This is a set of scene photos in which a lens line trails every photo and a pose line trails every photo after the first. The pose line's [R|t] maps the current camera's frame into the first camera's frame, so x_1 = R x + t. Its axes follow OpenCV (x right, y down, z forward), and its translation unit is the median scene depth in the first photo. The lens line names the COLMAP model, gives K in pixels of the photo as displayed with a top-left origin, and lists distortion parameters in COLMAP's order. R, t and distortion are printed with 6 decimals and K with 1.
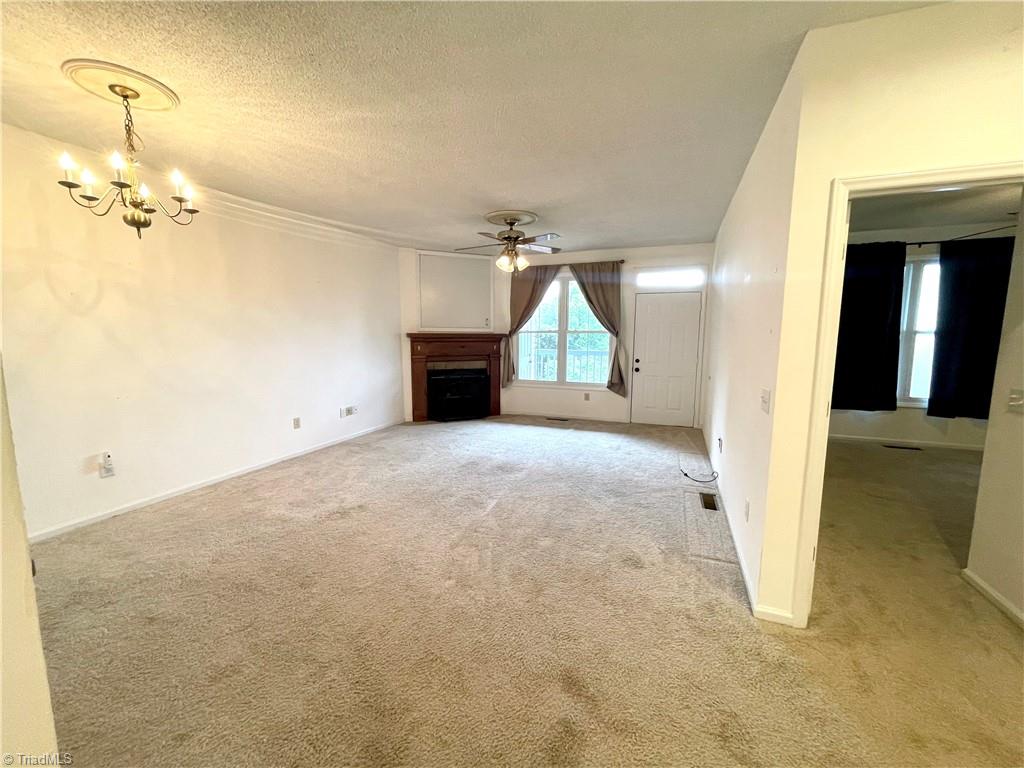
lens RADIAL K [[410.5, 0, 511.9], [0, 410.5, 385.8], [0, 0, 1]] dist [-0.003284, 0.000136]
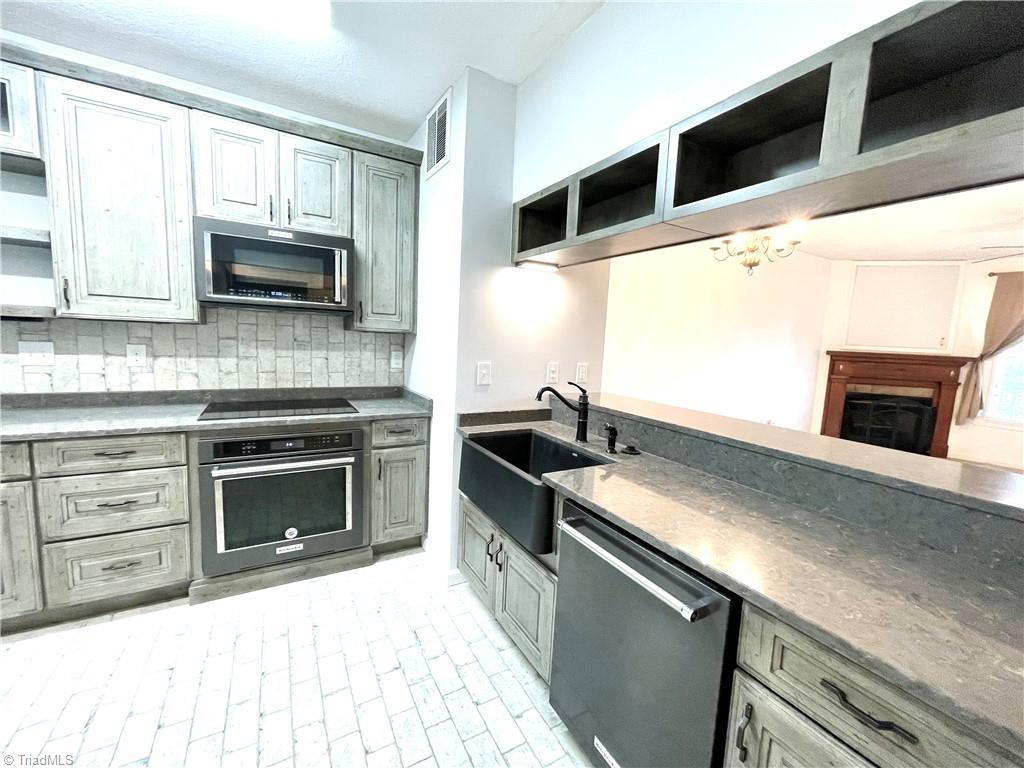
lens RADIAL K [[410.5, 0, 508.8], [0, 410.5, 385.7], [0, 0, 1]] dist [-0.003284, 0.000136]
pose [[0.772788, 0.101516, -0.626493, -0.216910], [-0.118055, 0.992890, 0.015264, 0.021722], [0.623588, 0.062164, 0.779278, -0.167189]]
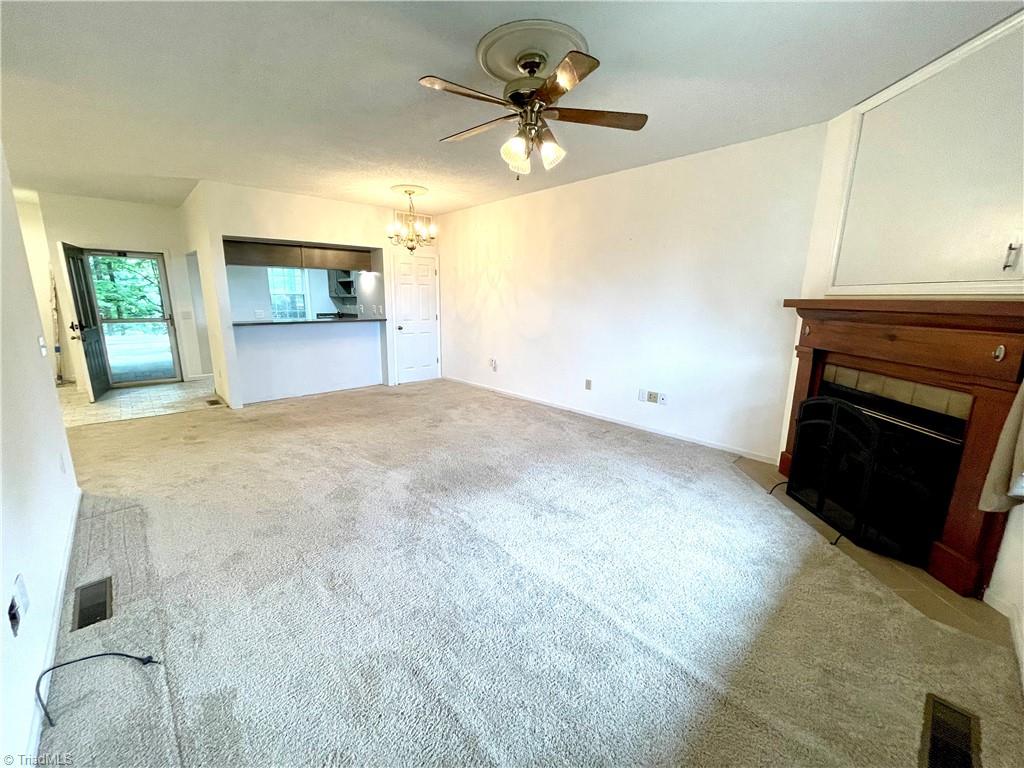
lens RADIAL K [[410.5, 0, 517.8], [0, 410.5, 386.0], [0, 0, 1]] dist [-0.003284, 0.000136]
pose [[-0.400589, 0.174841, -0.899422, 0.346093], [-0.138152, 0.958877, 0.247929, -0.099176], [0.905783, 0.223574, -0.359961, 0.857170]]
